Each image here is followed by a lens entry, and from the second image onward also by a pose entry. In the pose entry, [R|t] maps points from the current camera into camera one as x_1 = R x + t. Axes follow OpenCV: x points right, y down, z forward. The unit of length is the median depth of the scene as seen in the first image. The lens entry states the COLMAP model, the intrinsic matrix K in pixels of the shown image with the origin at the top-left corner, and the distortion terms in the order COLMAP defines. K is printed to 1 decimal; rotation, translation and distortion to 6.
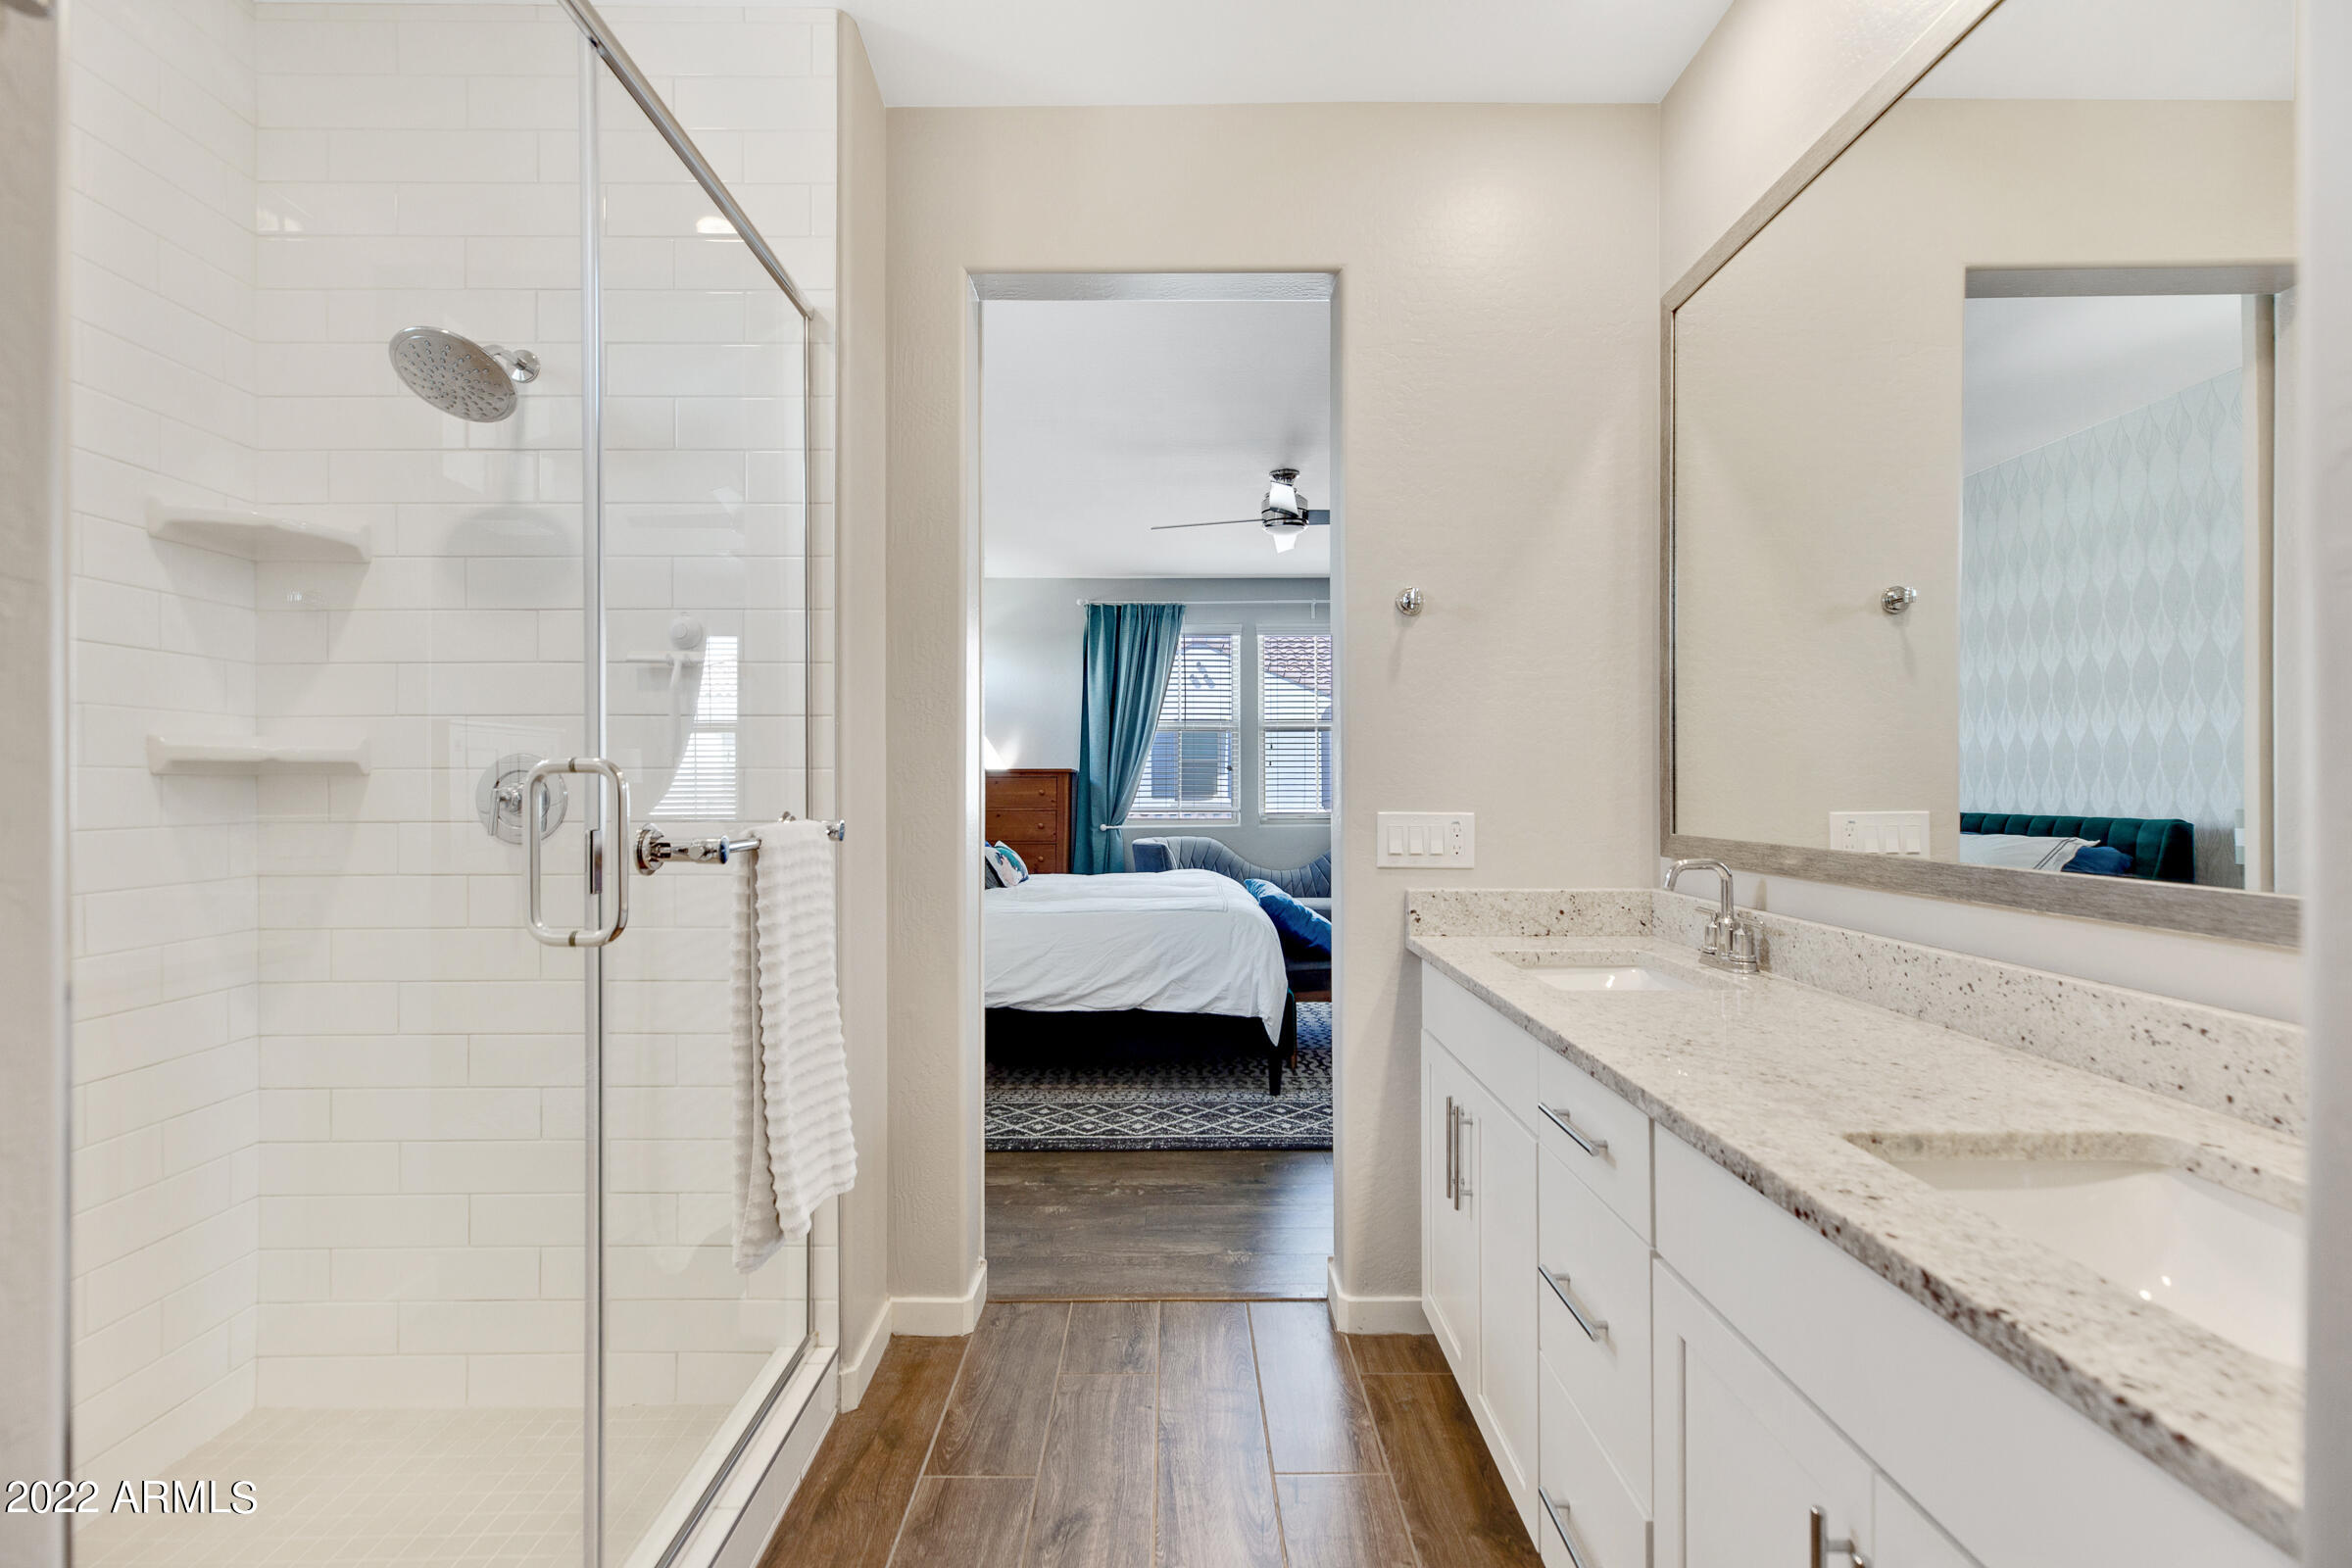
lens RADIAL K [[1096.4, 0, 1178.7], [0, 1096.4, 785.3], [0, 0, 1]] dist [-0.033686, 0.005723]
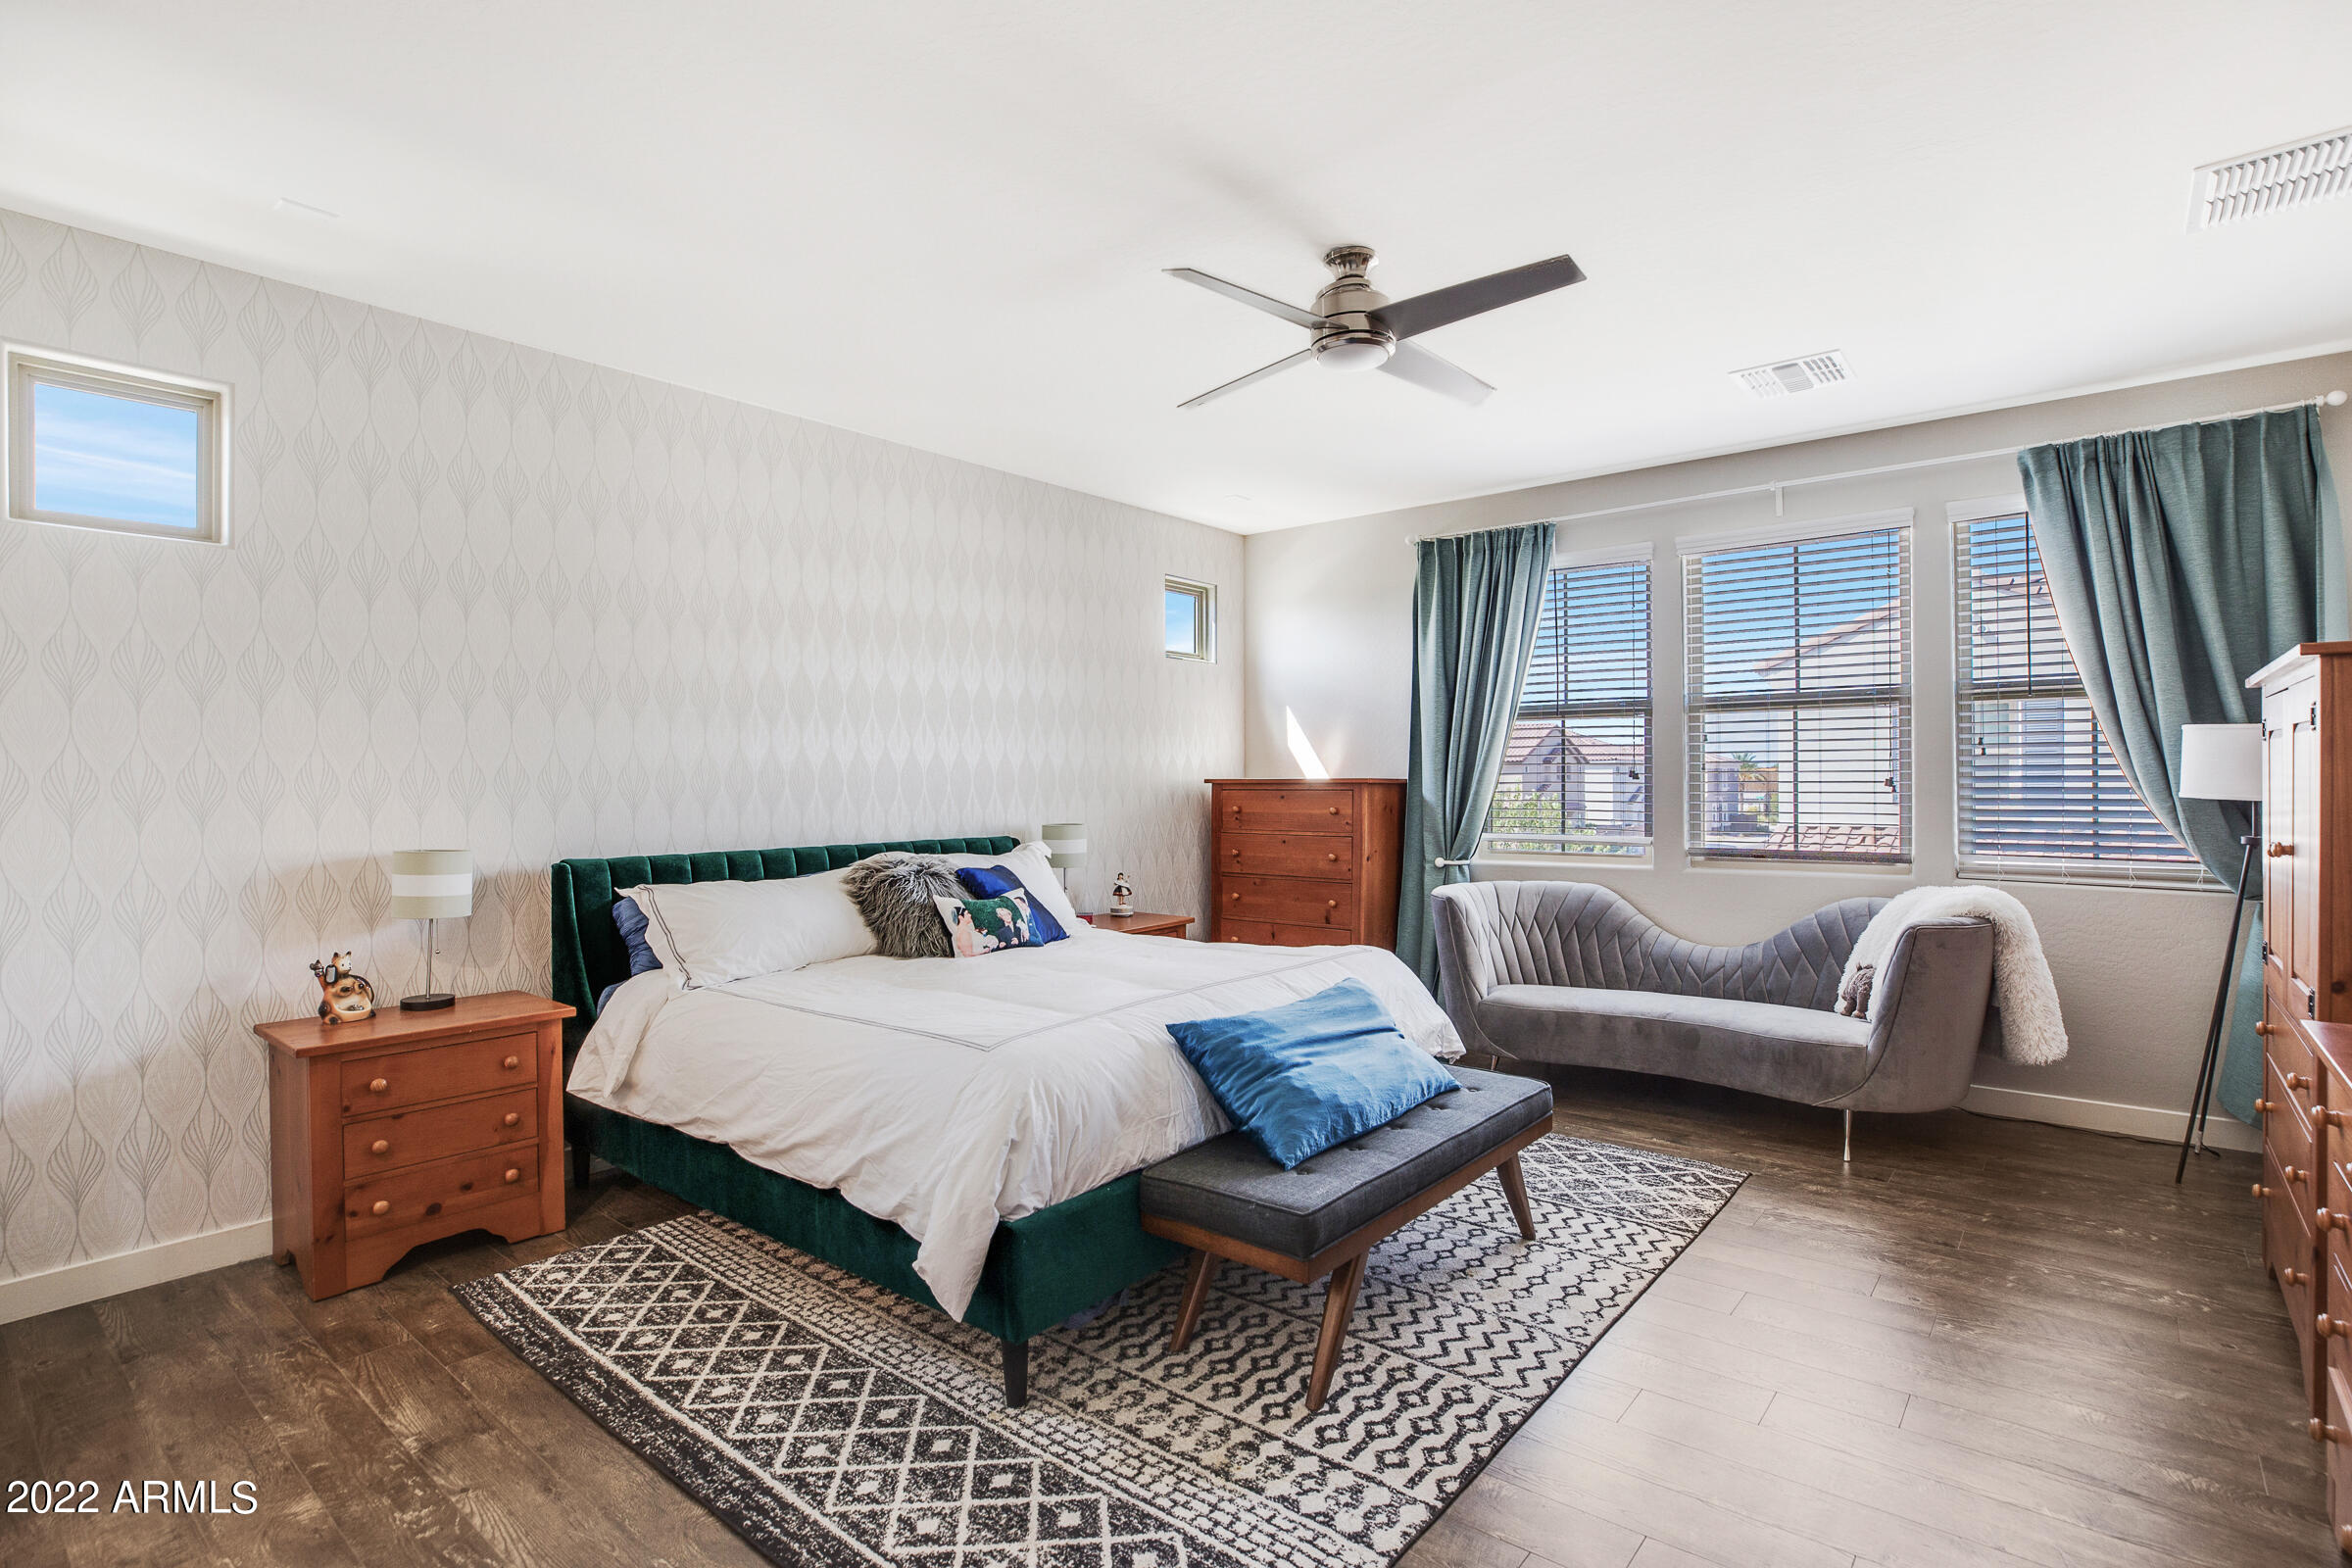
lens RADIAL K [[1158.6, 0, 1172.8], [0, 1158.6, 784.8], [0, 0, 1]] dist [-0.018969, -0.000097]
pose [[0.750657, 0.003467, -0.660683, 0.543527], [0.001684, 0.999973, 0.007161, -0.030058], [0.660690, -0.006488, 0.750631, 0.646281]]
